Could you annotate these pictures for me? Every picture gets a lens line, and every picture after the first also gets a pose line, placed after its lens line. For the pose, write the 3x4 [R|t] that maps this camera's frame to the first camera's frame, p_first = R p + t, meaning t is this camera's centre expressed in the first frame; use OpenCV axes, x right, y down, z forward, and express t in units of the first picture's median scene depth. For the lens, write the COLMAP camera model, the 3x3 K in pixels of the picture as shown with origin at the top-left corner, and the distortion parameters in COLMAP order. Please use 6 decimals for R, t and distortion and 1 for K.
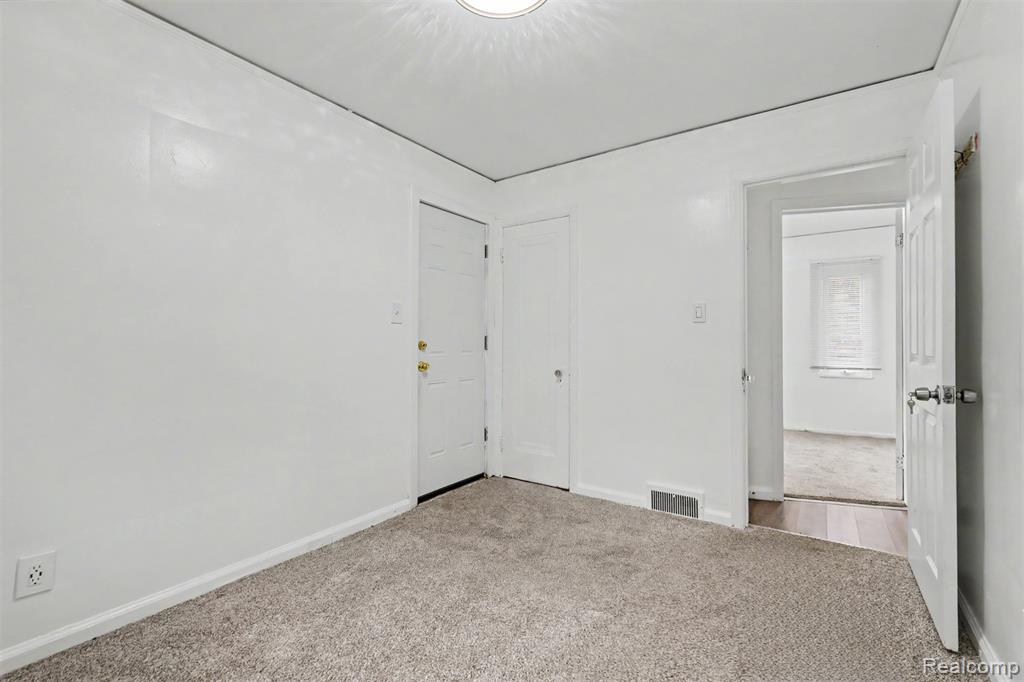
lens RADIAL K [[460.1, 0, 513.8], [0, 460.1, 351.3], [0, 0, 1]] dist [0.001878, 0.000156]
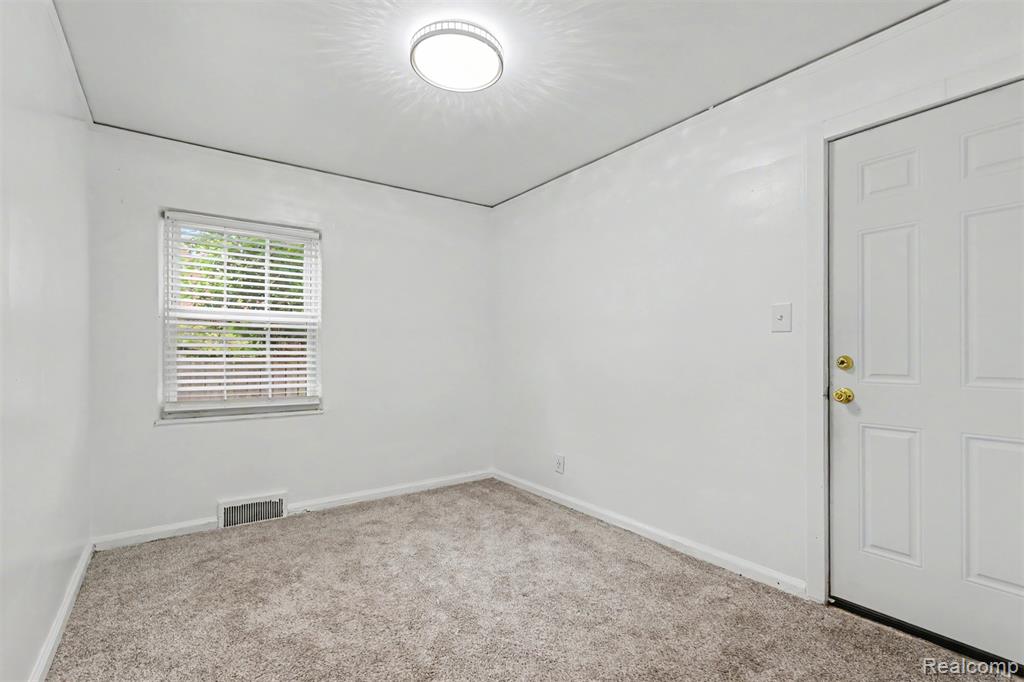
lens RADIAL K [[460.1, 0, 513.8], [0, 460.1, 351.3], [0, 0, 1]] dist [0.001878, 0.000156]
pose [[-0.337673, 0.011226, -0.941196, 0.553511], [-0.002737, 0.999913, 0.012908, -0.035053], [0.941259, 0.006935, -0.337613, 0.794286]]
